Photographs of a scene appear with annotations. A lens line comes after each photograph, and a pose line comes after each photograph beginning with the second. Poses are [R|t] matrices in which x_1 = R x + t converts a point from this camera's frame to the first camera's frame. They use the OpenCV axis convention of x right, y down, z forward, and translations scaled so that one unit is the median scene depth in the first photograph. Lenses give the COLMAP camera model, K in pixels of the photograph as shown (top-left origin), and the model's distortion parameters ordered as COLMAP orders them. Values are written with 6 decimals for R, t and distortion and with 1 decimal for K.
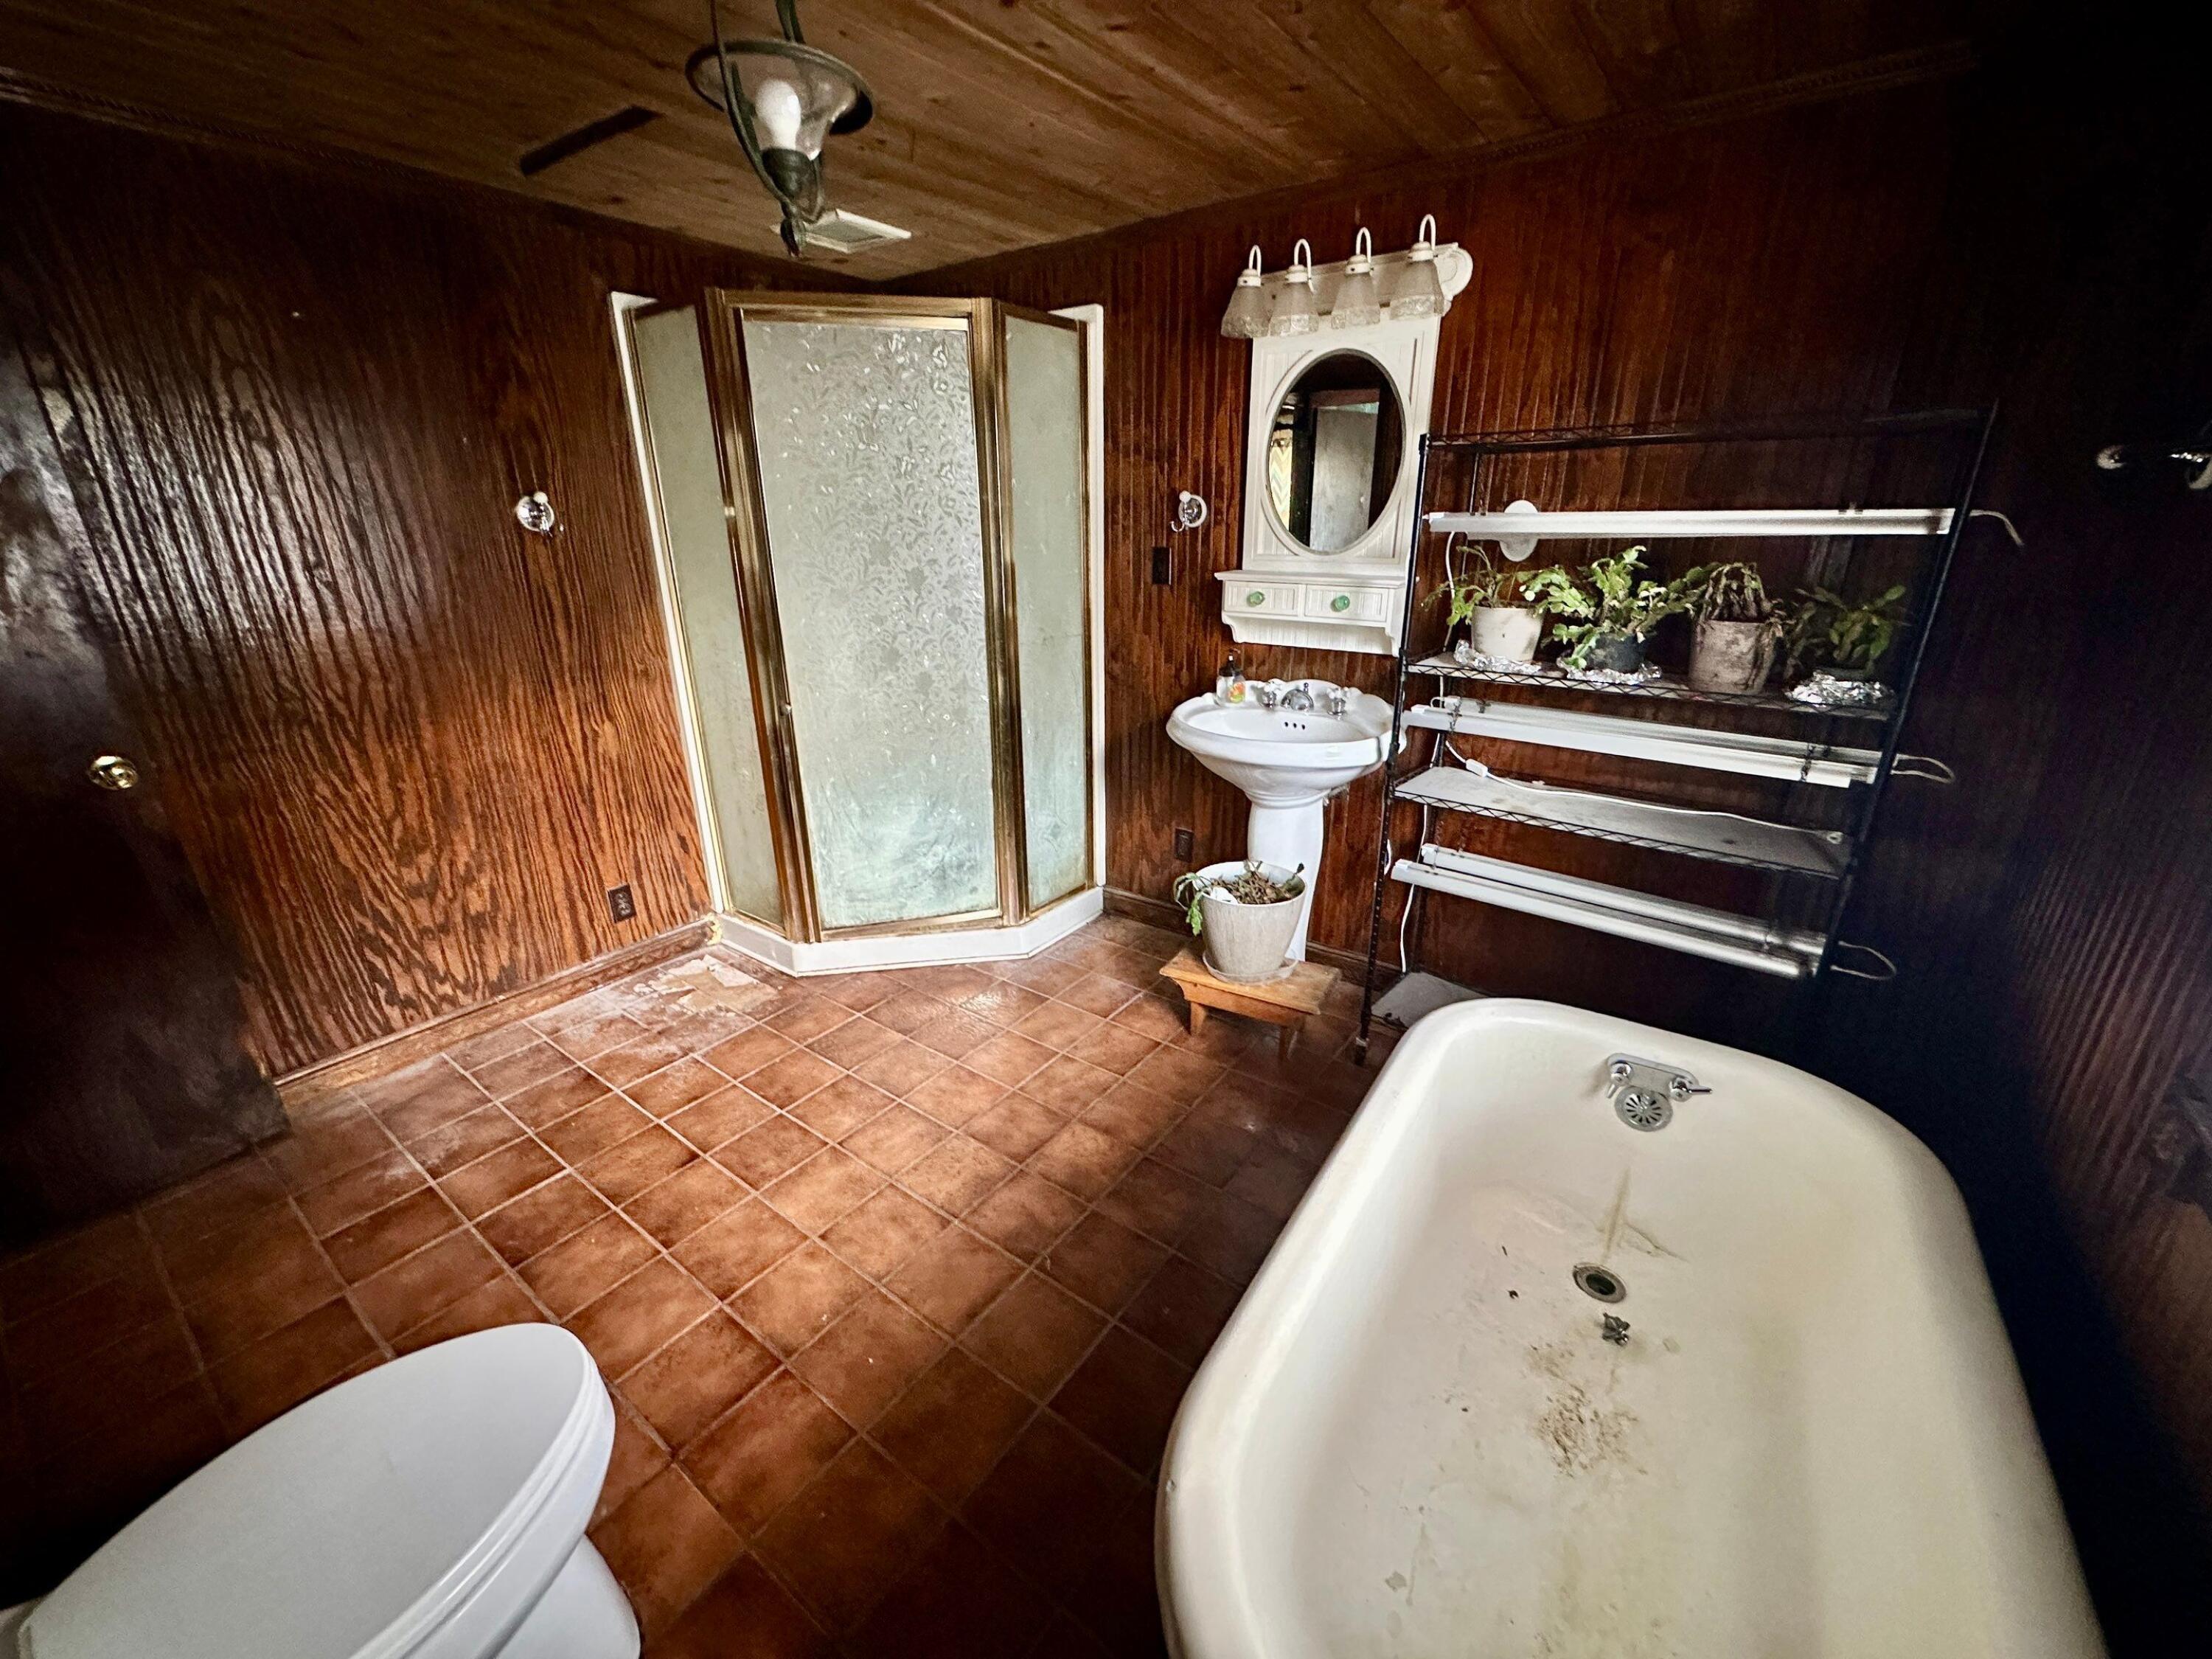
lens RADIAL K [[879.2, 0, 1109.5], [0, 879.2, 829.5], [0, 0, 1]] dist [0.000536, 0.000447]
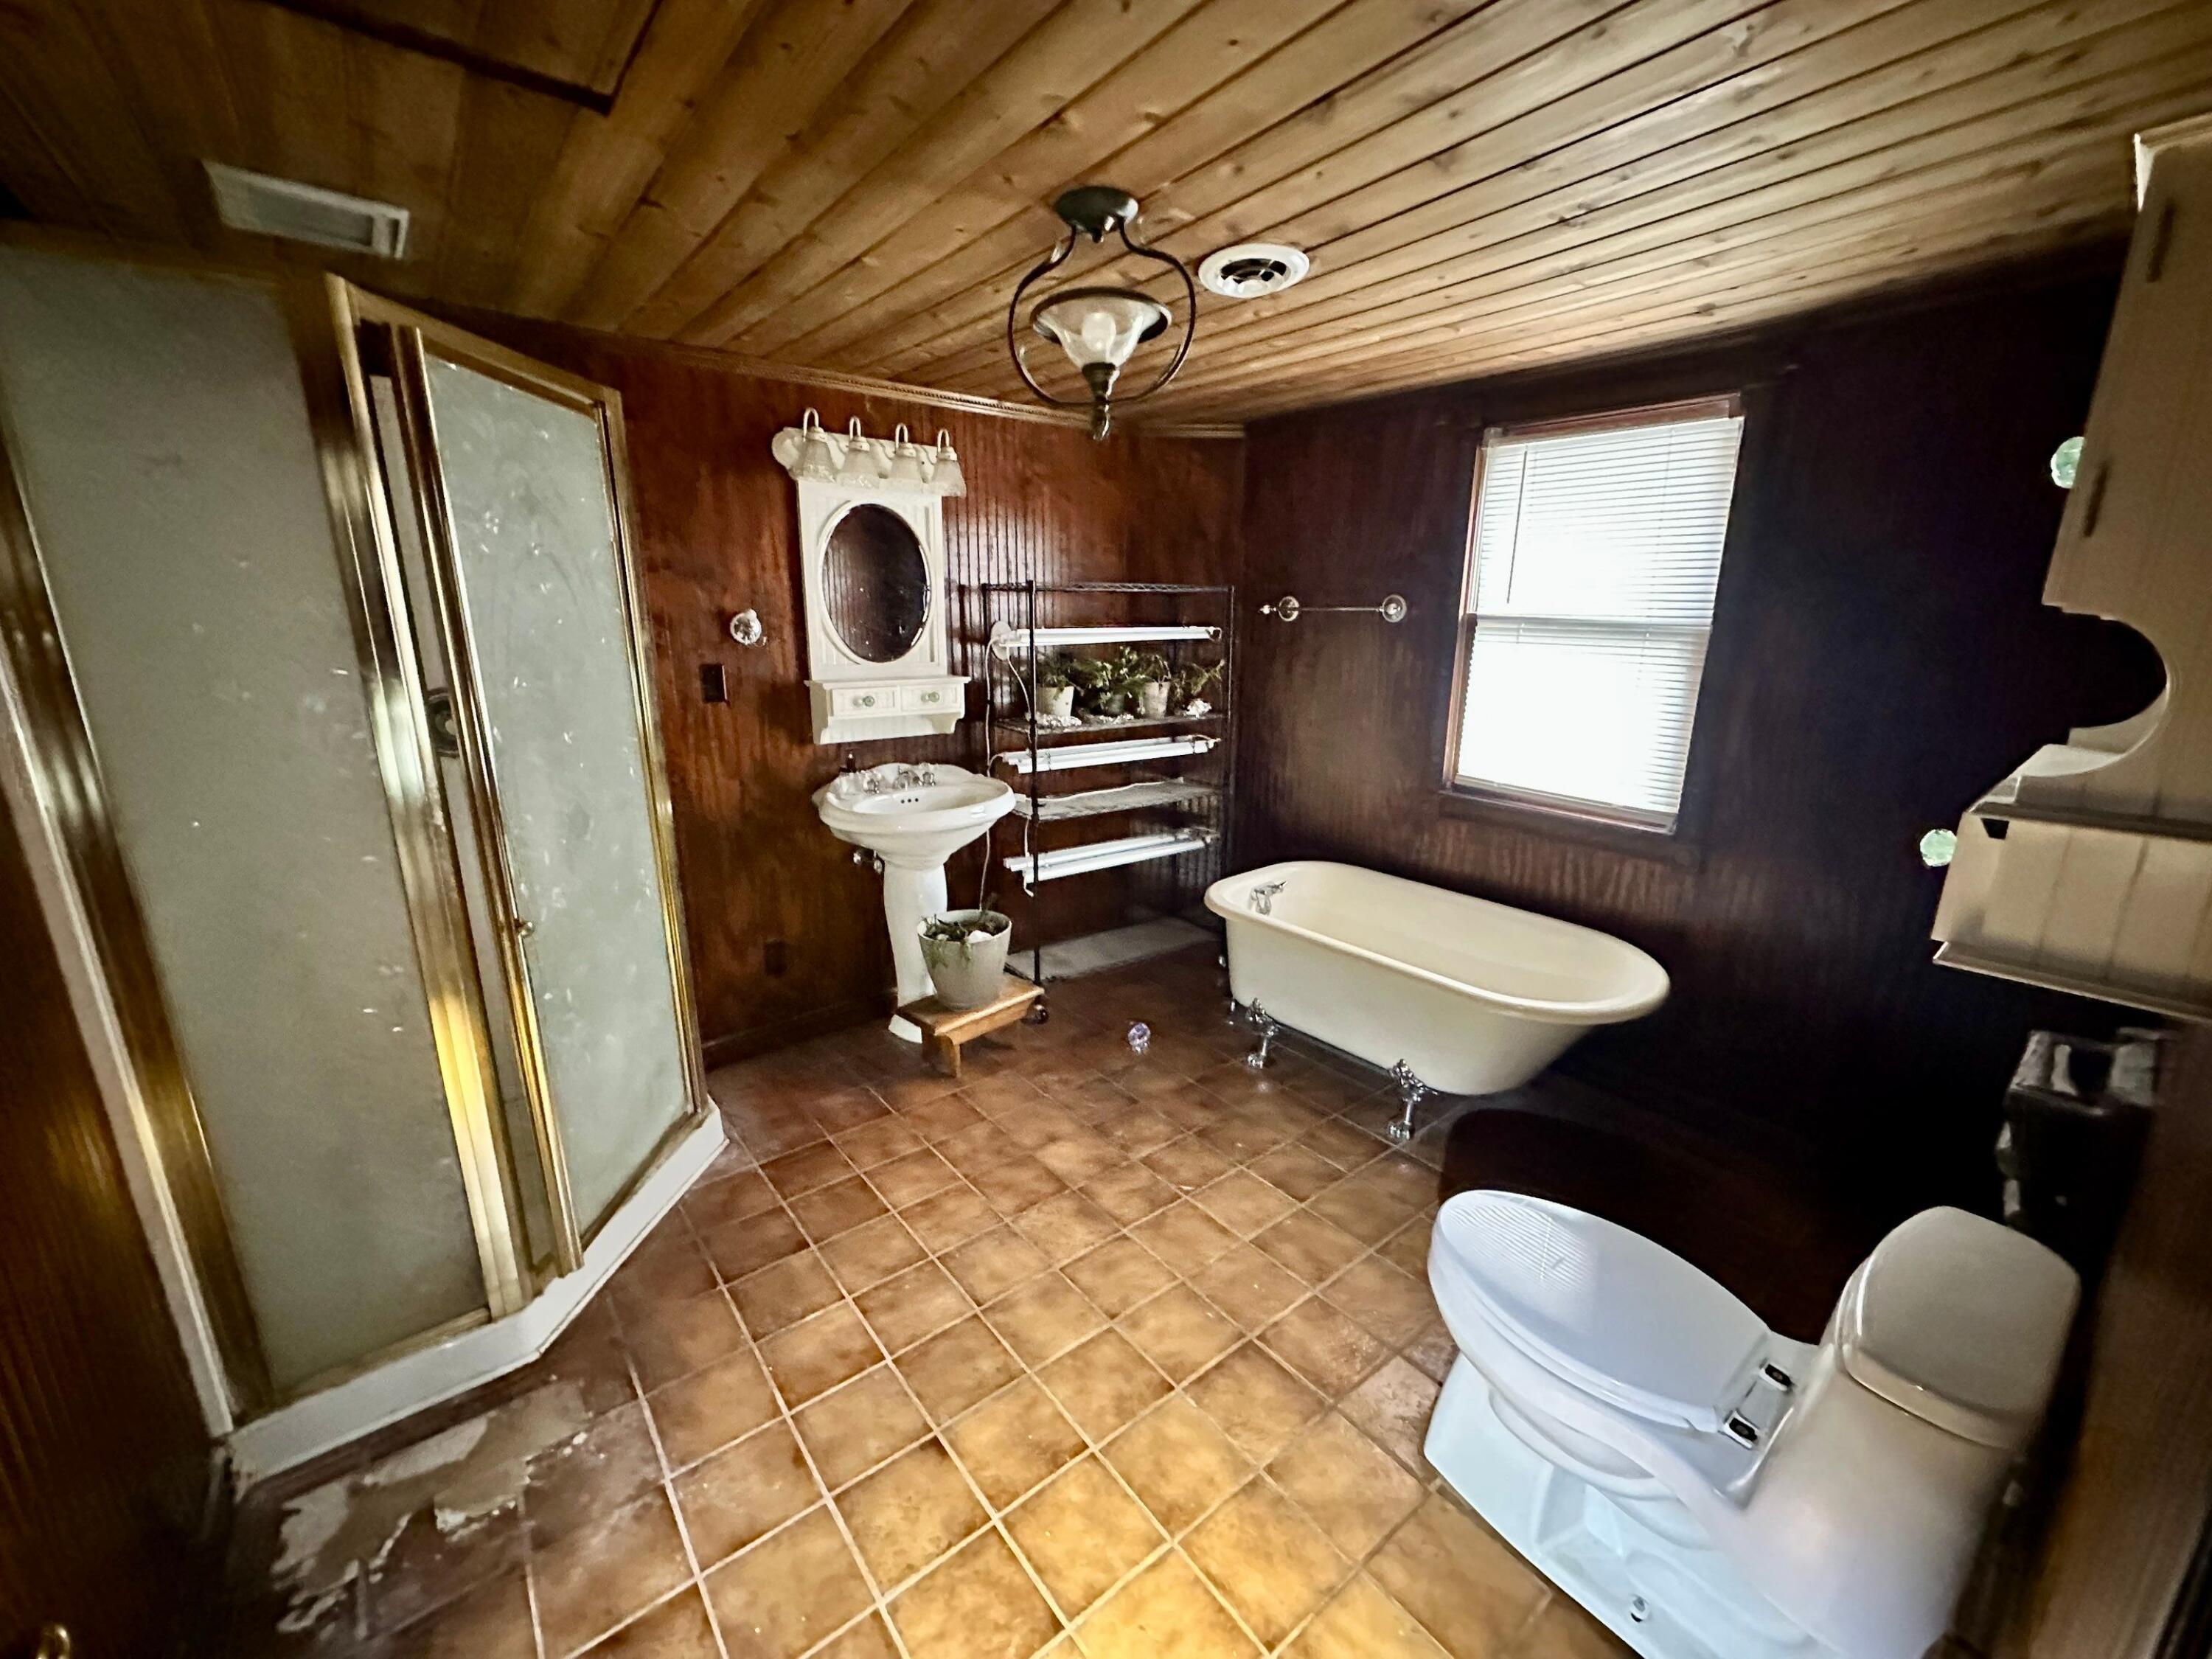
lens RADIAL K [[879.2, 0, 1108.6], [0, 879.2, 833.8], [0, 0, 1]] dist [0.000536, 0.000447]
pose [[0.256869, -0.231230, 0.938377, -1.079408], [0.319107, 0.936793, 0.143488, -0.204057], [-0.912244, 0.262585, 0.314420, 0.492706]]
